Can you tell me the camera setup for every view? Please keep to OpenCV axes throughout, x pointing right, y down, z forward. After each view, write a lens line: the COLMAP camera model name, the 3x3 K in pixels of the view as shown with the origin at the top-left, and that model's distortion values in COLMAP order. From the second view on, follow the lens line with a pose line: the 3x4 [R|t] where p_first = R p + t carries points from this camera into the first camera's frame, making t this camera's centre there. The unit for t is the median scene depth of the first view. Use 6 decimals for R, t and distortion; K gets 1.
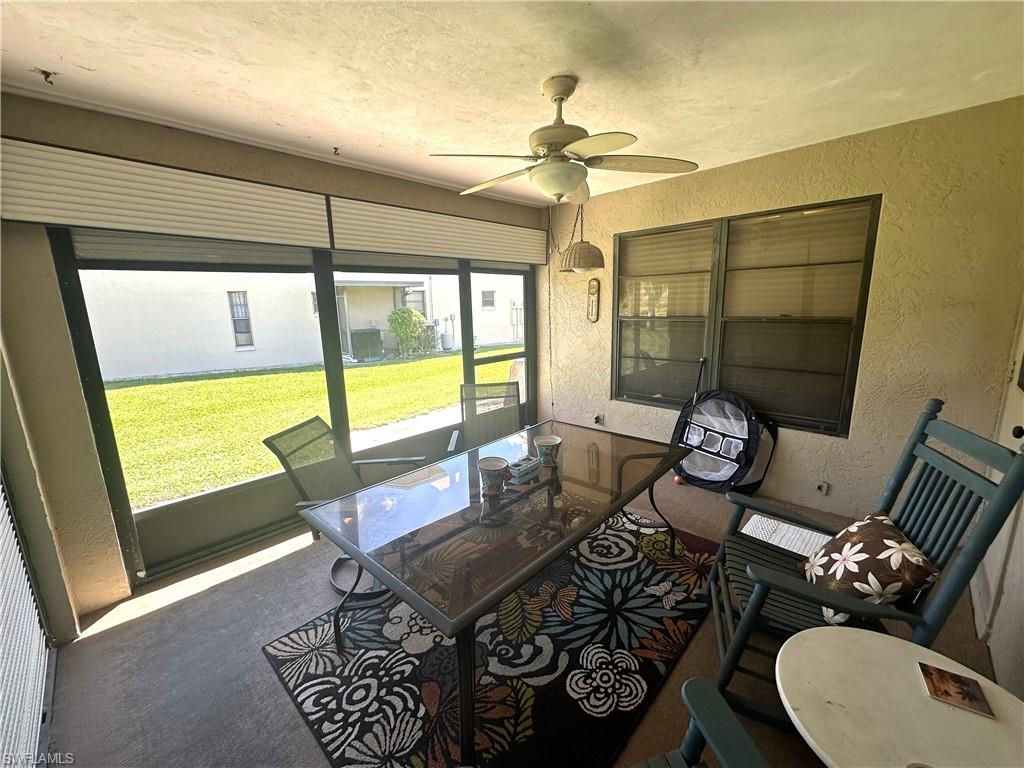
lens RADIAL K [[409.4, 0, 512.2], [0, 409.4, 384.5], [0, 0, 1]] dist [-0.004163, 0.001063]
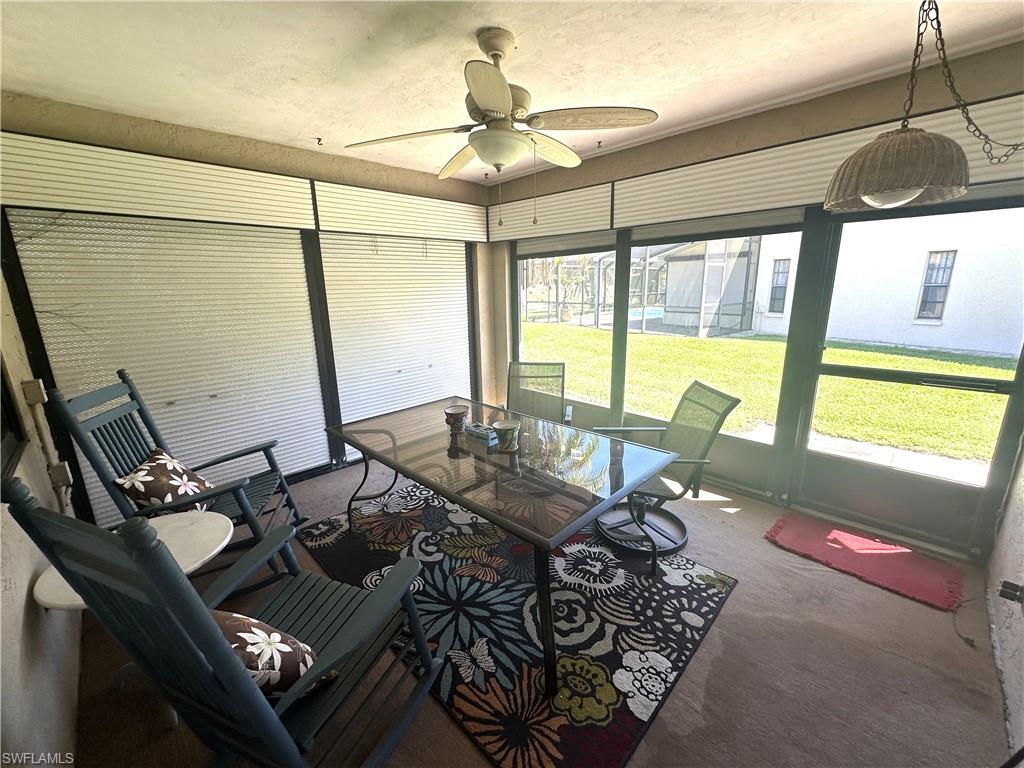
lens RADIAL K [[409.4, 0, 510.4], [0, 409.4, 382.9], [0, 0, 1]] dist [-0.004163, 0.001063]
pose [[-0.018930, 0.260835, -0.965198, 0.966214], [-0.174872, 0.949627, 0.260056, -0.205309], [0.984409, 0.173709, 0.027637, 0.927005]]
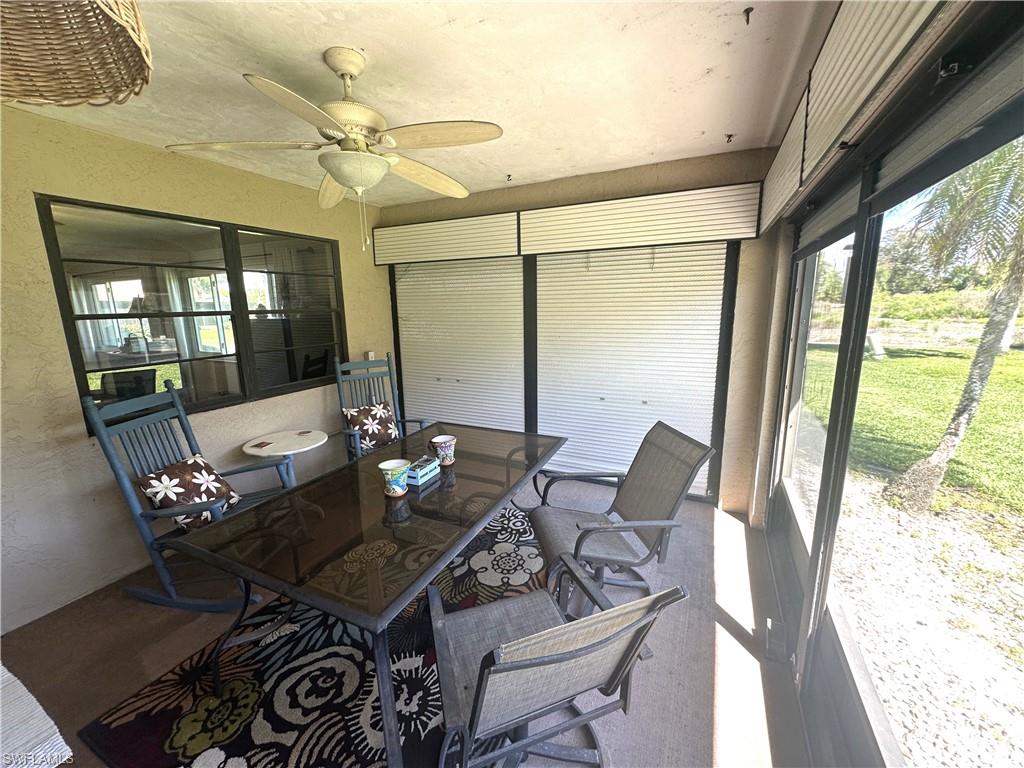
lens RADIAL K [[409.4, 0, 512.9], [0, 409.4, 383.0], [0, 0, 1]] dist [-0.004163, 0.001063]
pose [[-0.948021, 0.103974, -0.300742, 0.087680], [-0.018866, 0.925084, 0.379295, -0.355828], [0.317648, 0.365253, -0.875037, 1.724578]]
